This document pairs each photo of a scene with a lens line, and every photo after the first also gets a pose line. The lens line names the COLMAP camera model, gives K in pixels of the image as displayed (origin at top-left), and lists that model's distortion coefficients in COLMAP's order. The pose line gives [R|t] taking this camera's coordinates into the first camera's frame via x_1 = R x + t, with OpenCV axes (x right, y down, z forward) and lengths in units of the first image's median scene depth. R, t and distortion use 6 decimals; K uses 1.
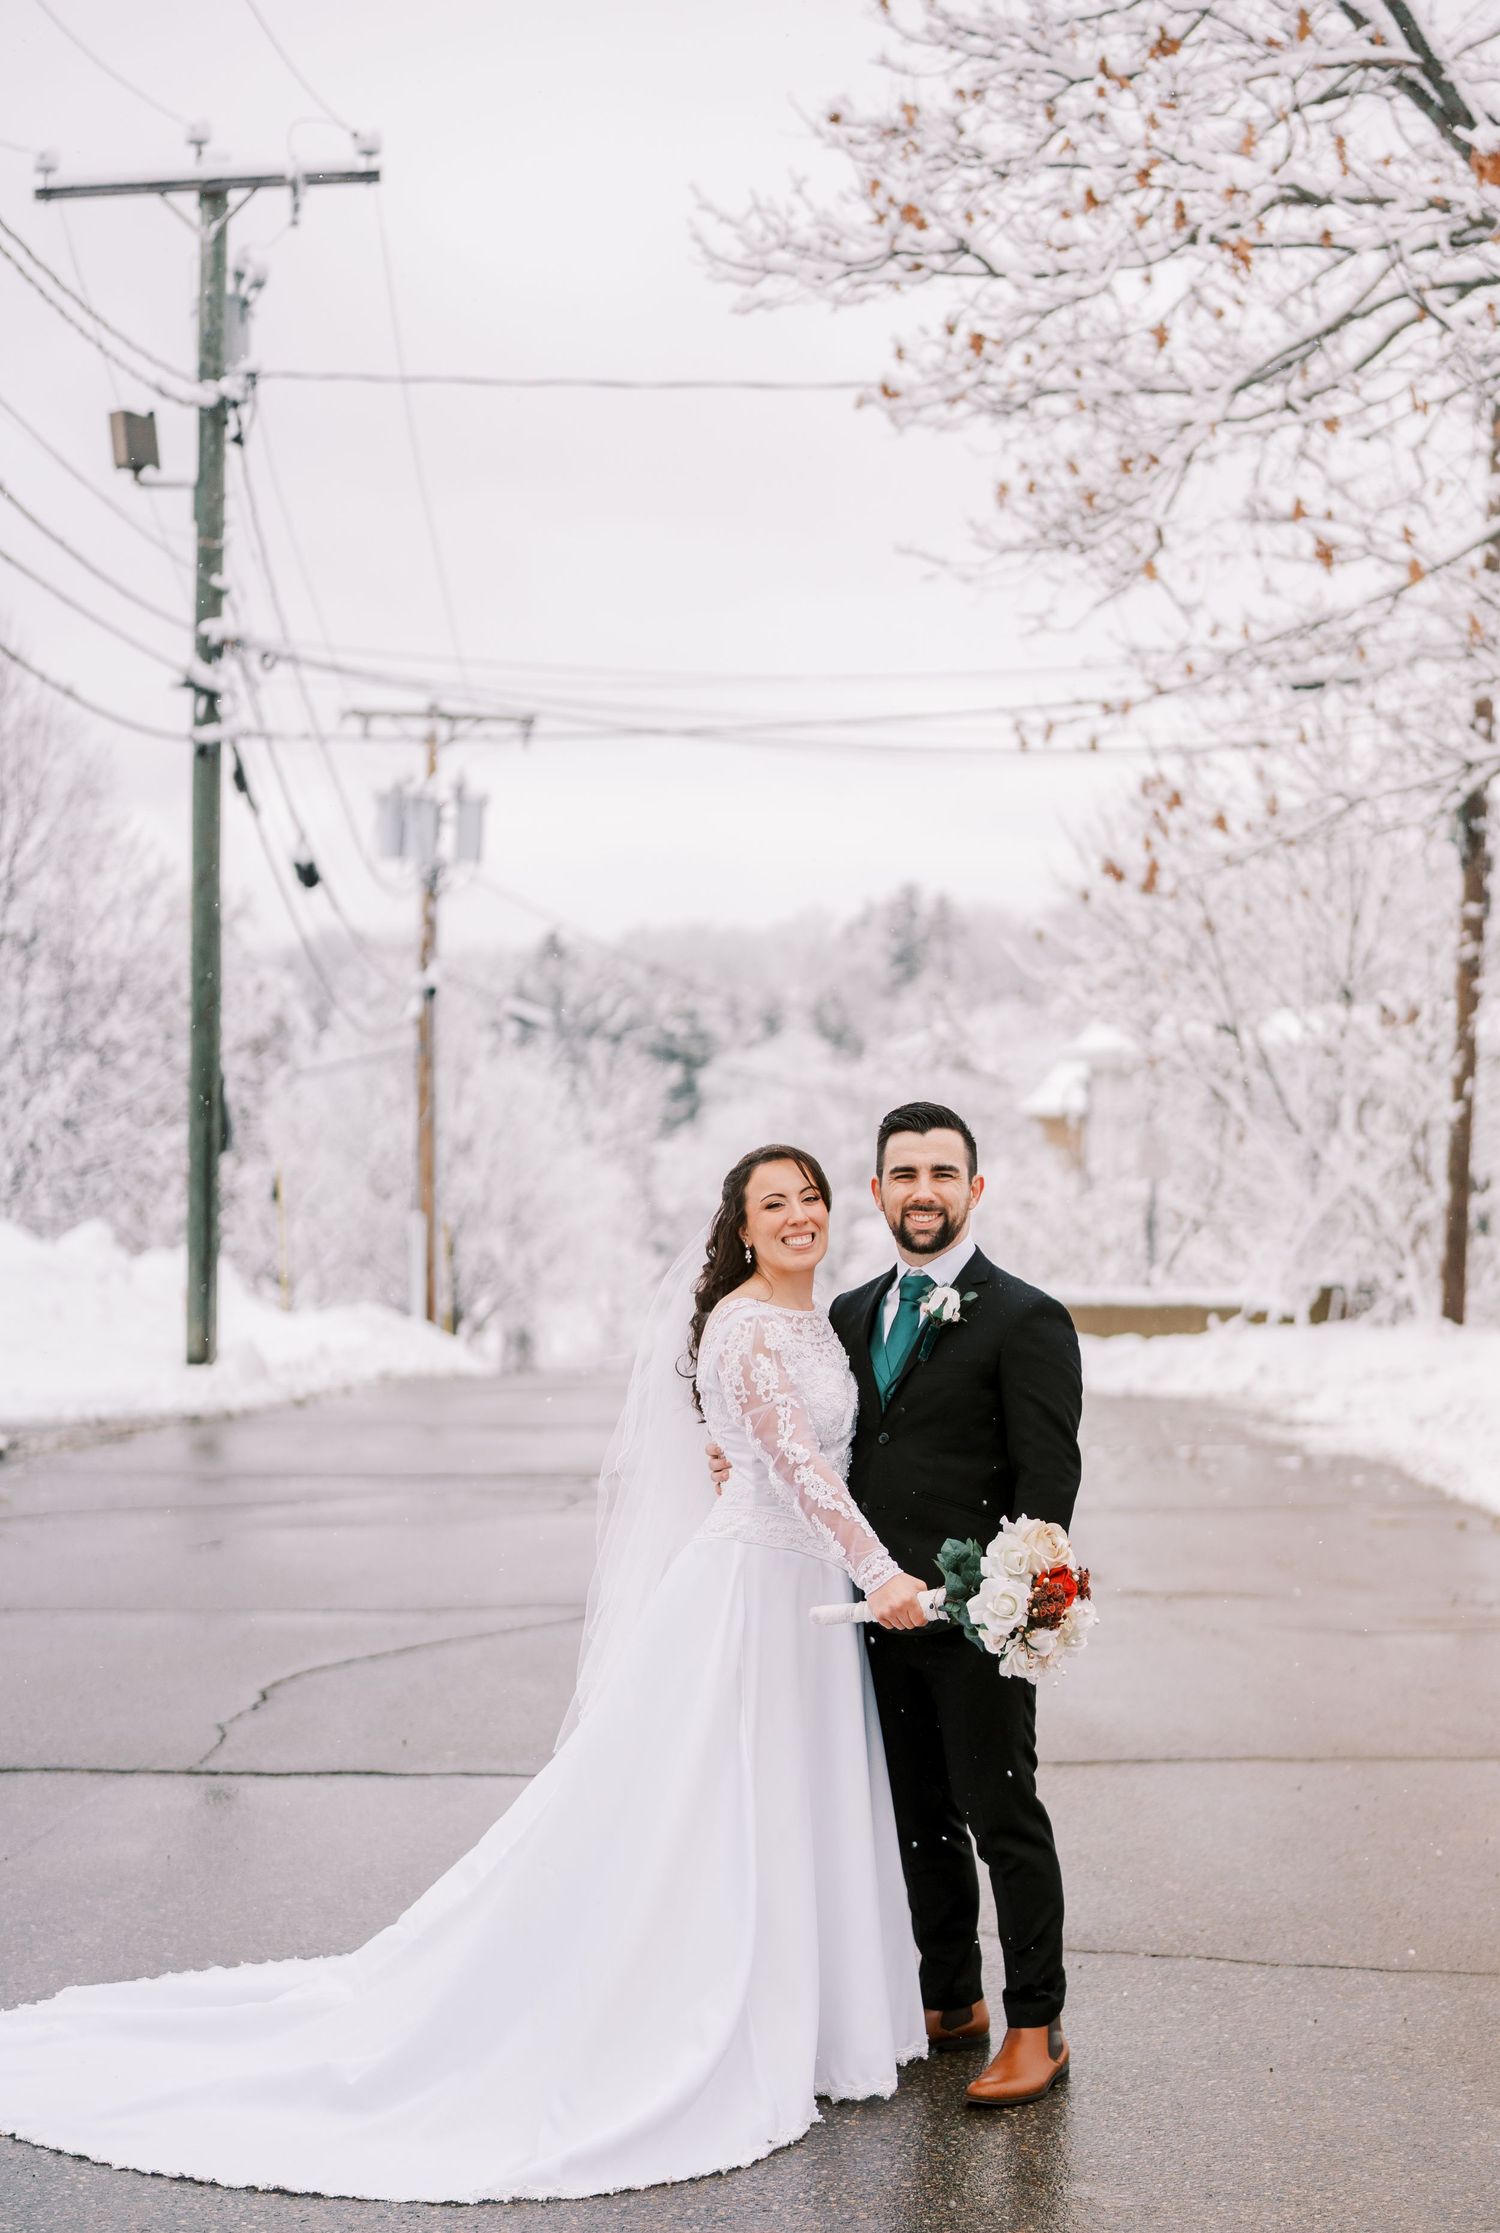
lens RADIAL K [[3346.4, 0, 803.1], [0, 3346.4, 1255.7], [0, 0, 1]] dist [-0.002071, 0.001807]
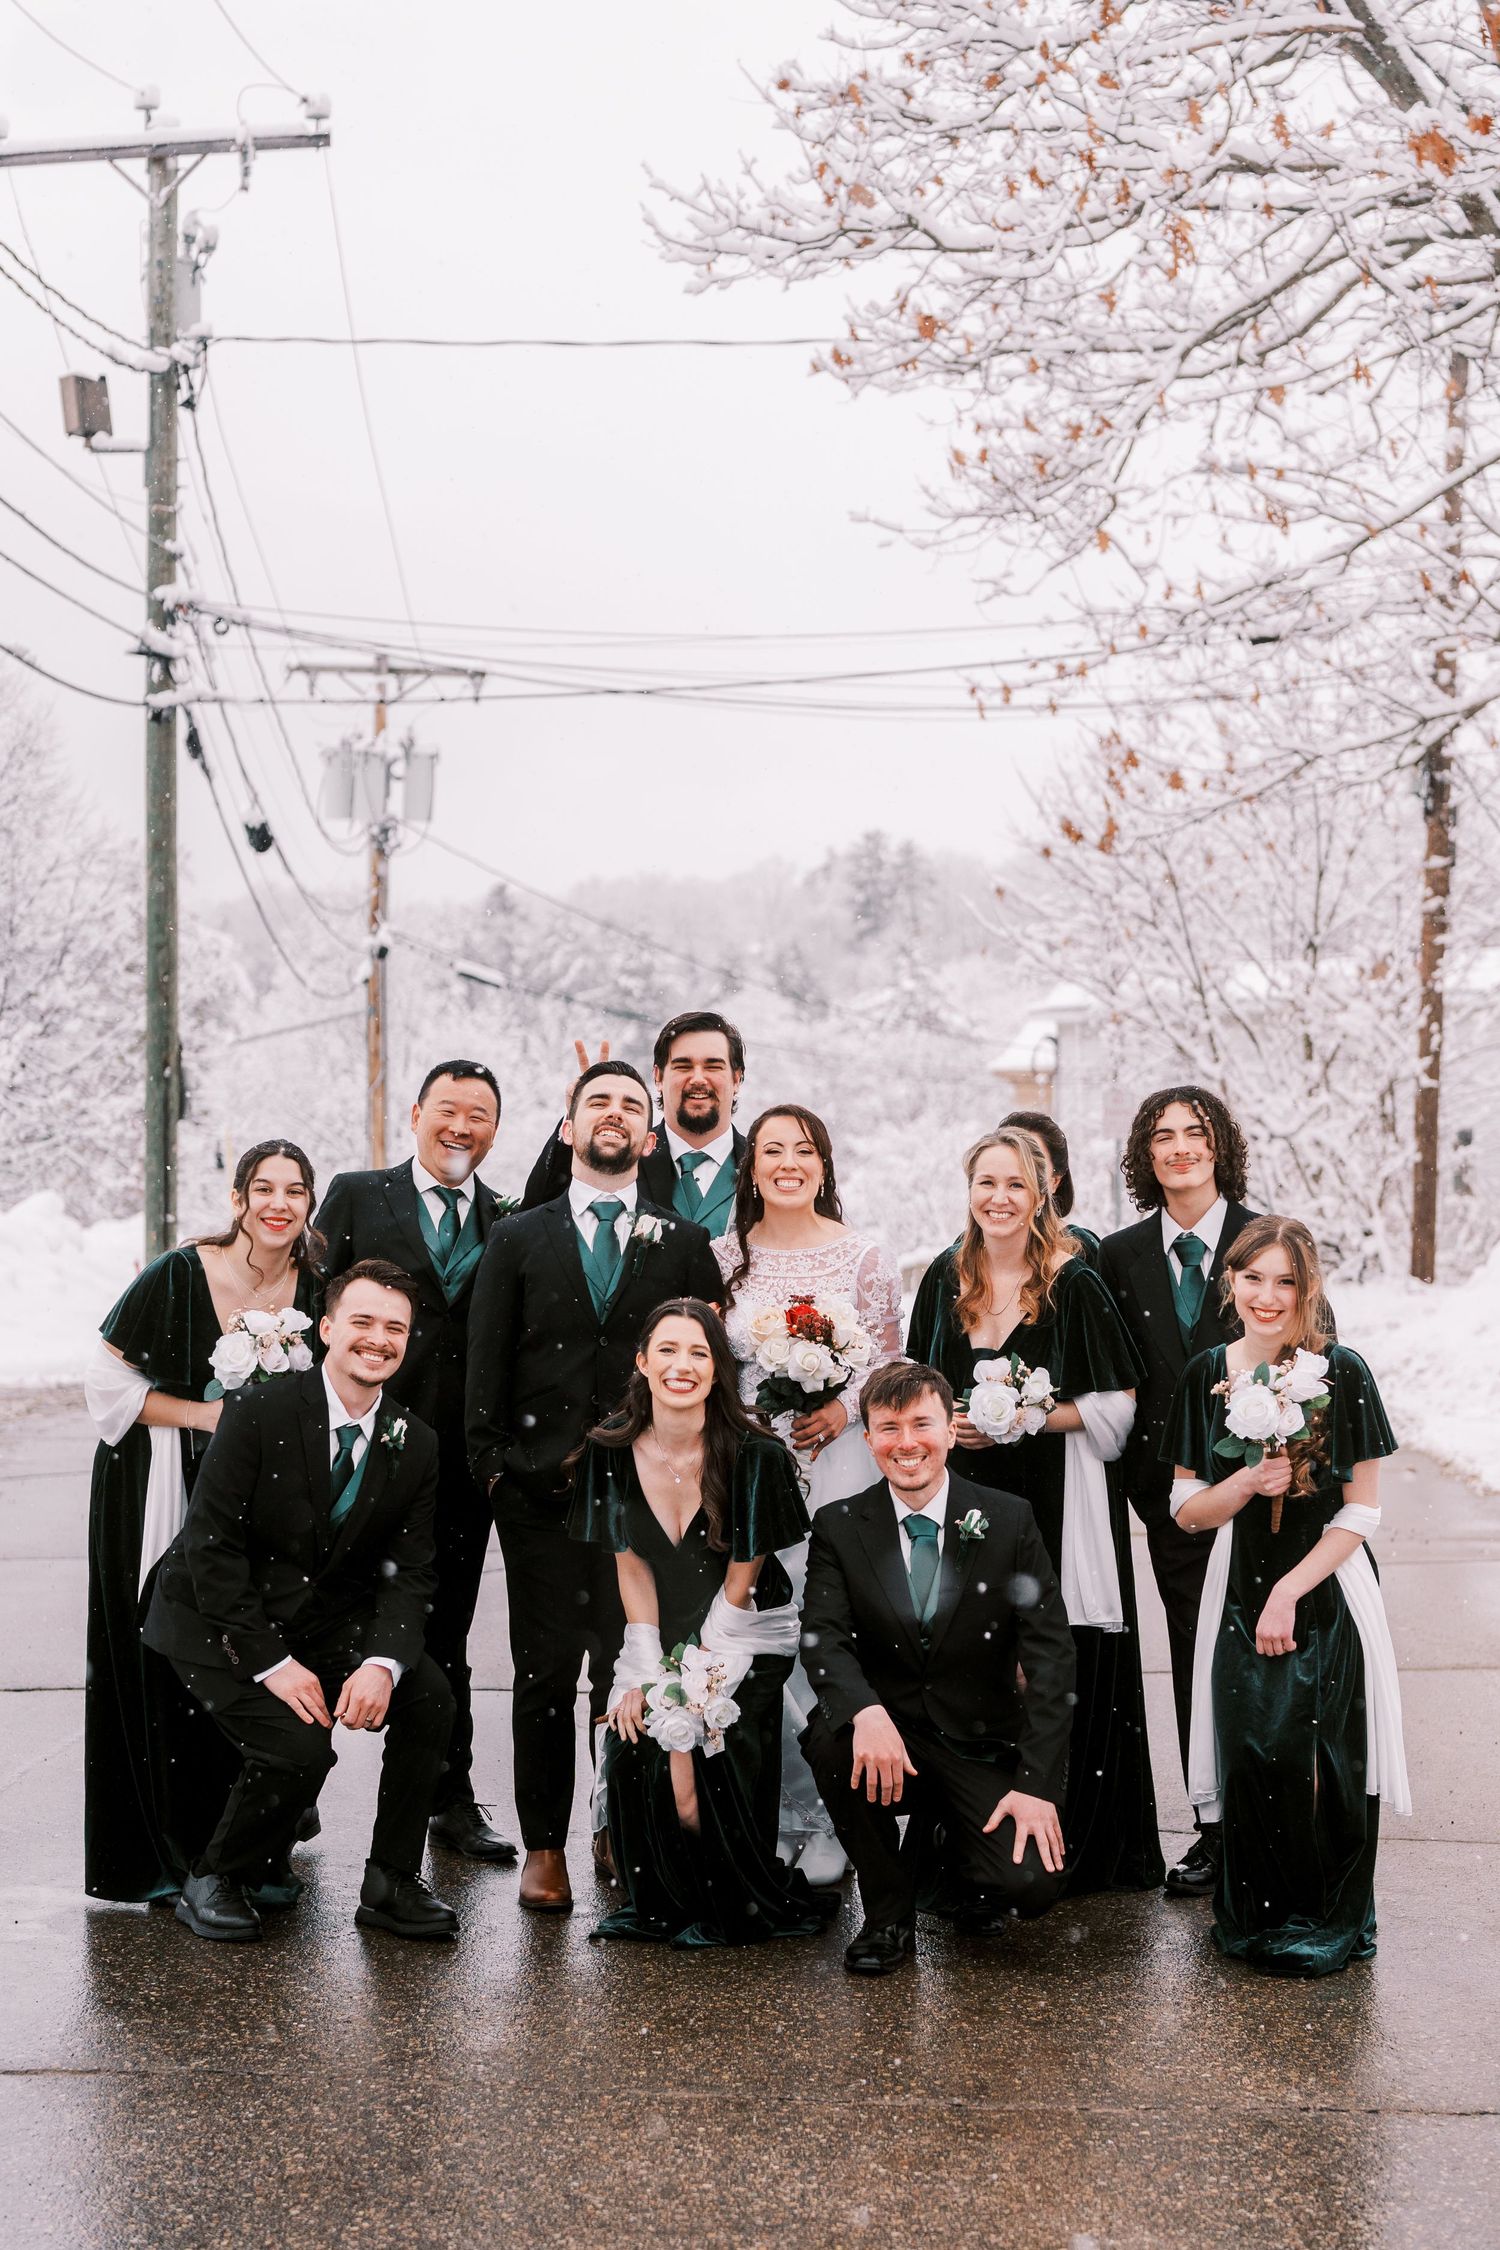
lens RADIAL K [[3527.4, 0, 748.7], [0, 3527.4, 1196.2], [0, 0, 1]] dist [-0.004157, 0.006464]
pose [[0.999939, -0.009957, -0.004759, 0.000227], [0.009919, 0.999920, -0.007795, 0.001659], [0.004836, 0.007748, 0.999958, -0.047420]]
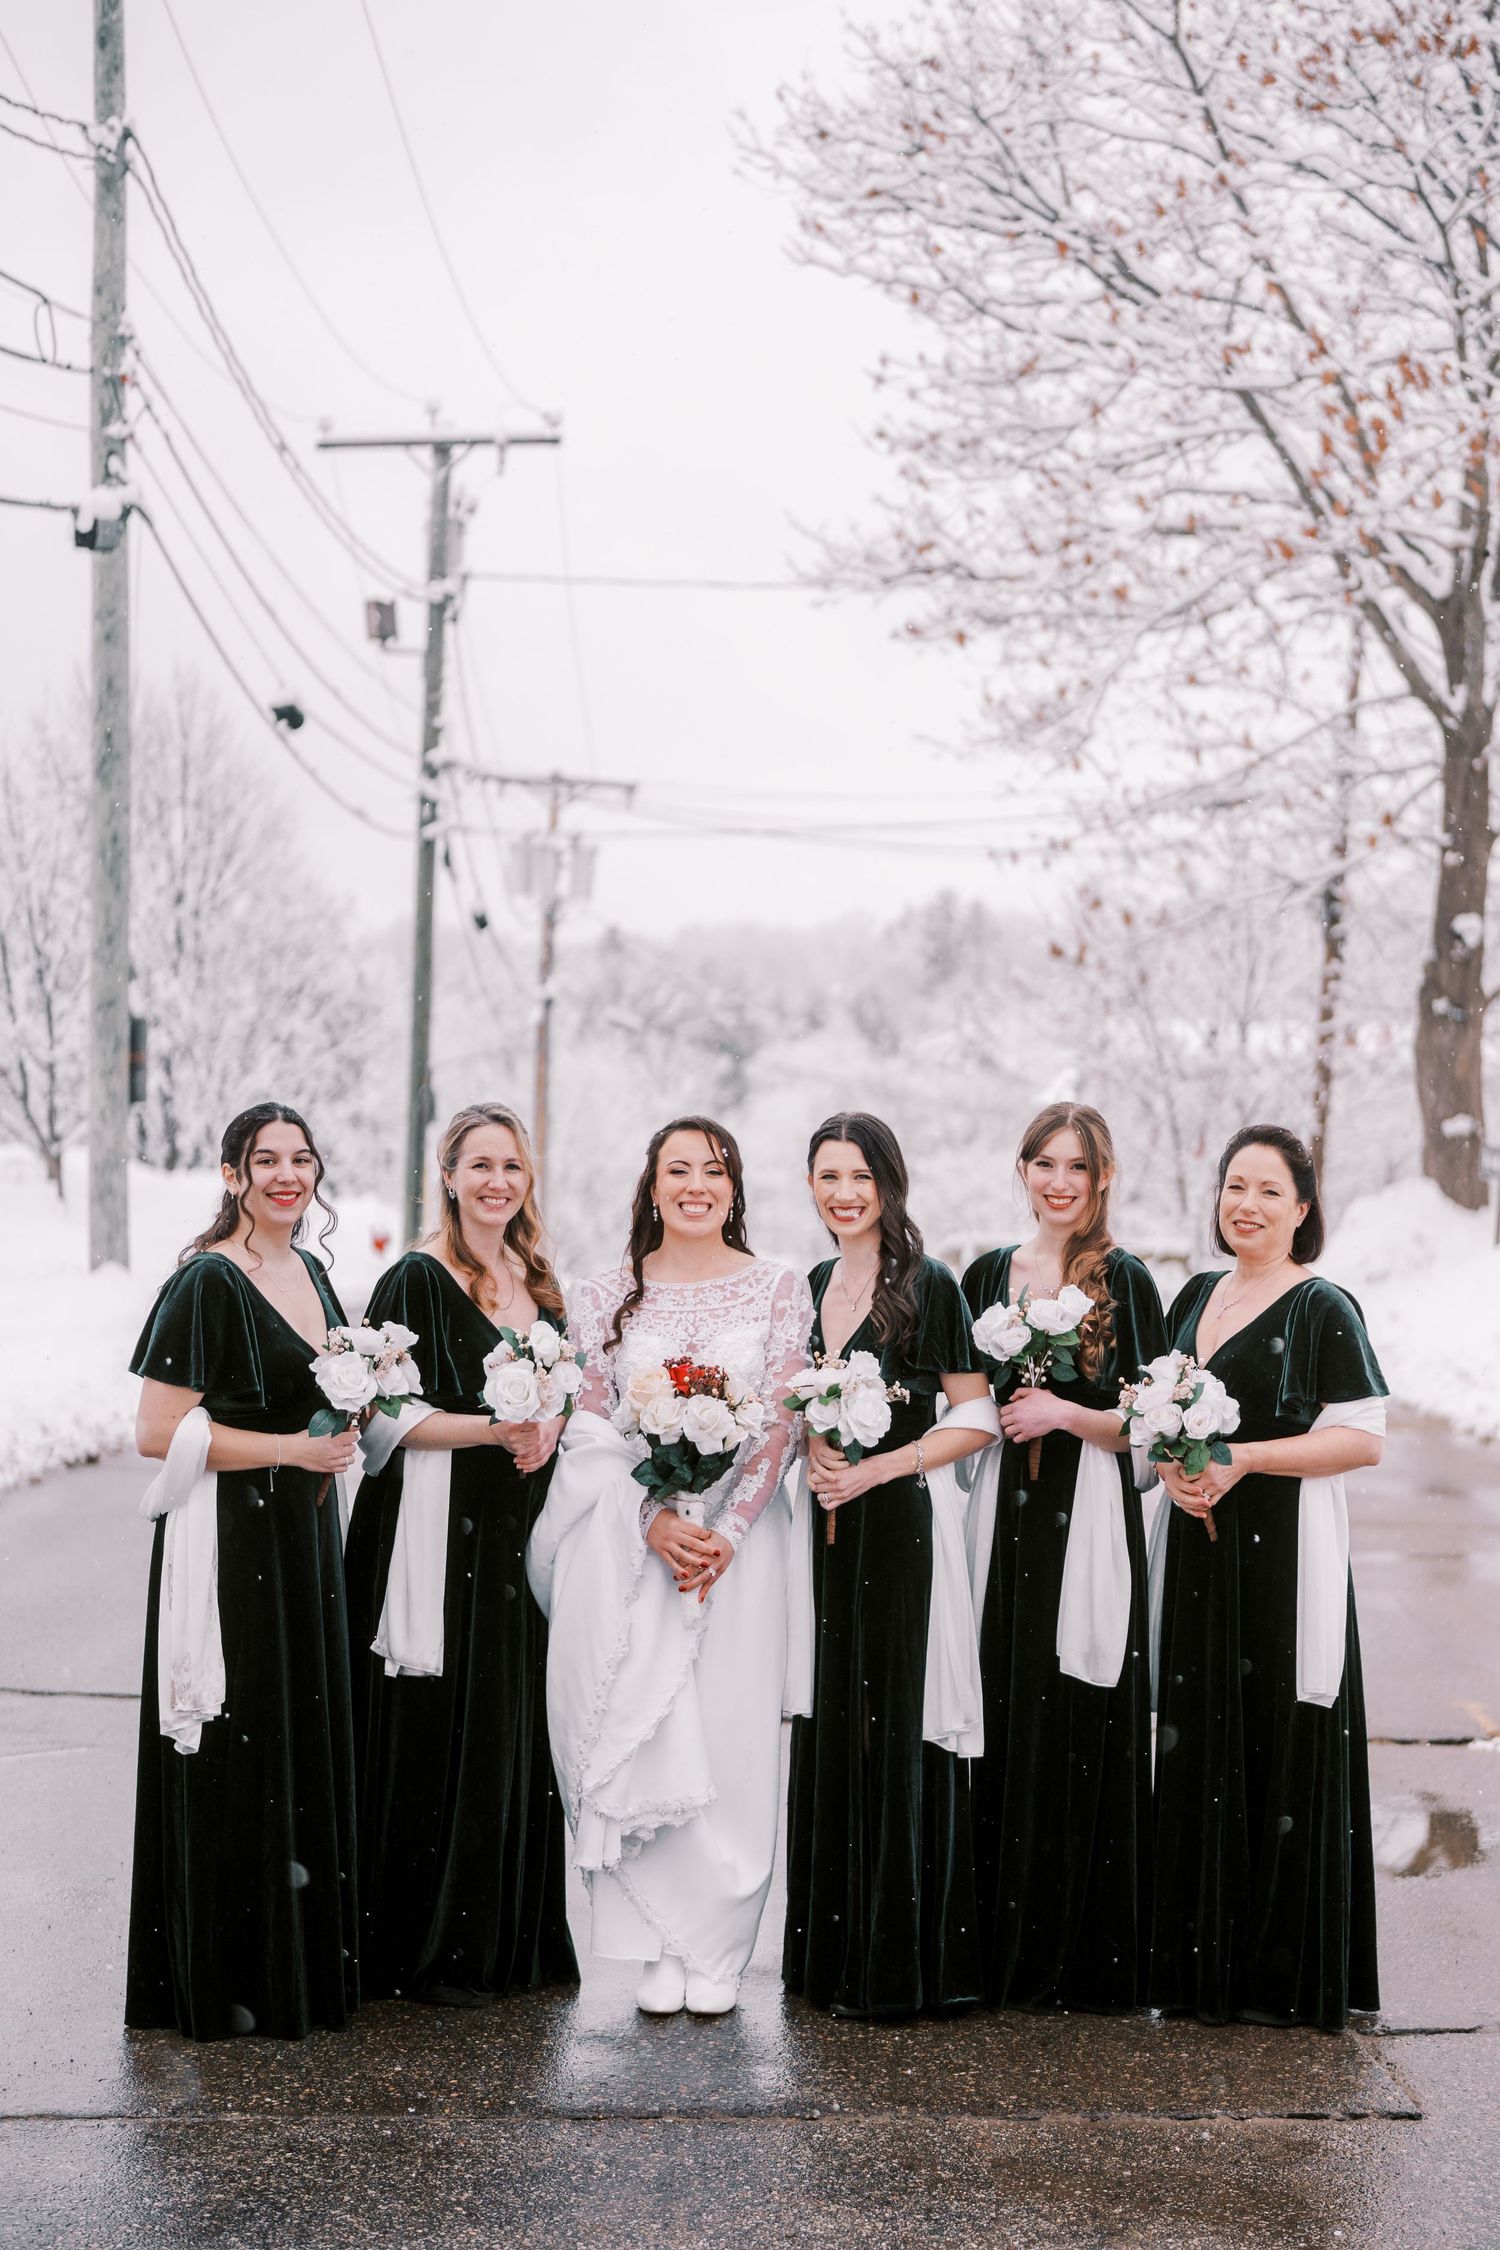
lens RADIAL K [[3260.2, 0, 742.6], [0, 3260.2, 1218.1], [0, 0, 1]] dist [0.009022, 0.013966]
pose [[0.999249, 0.025280, -0.029363, -0.000336], [-0.025459, 0.999659, -0.005754, 0.013244], [0.029208, 0.006497, 0.999552, -0.374430]]
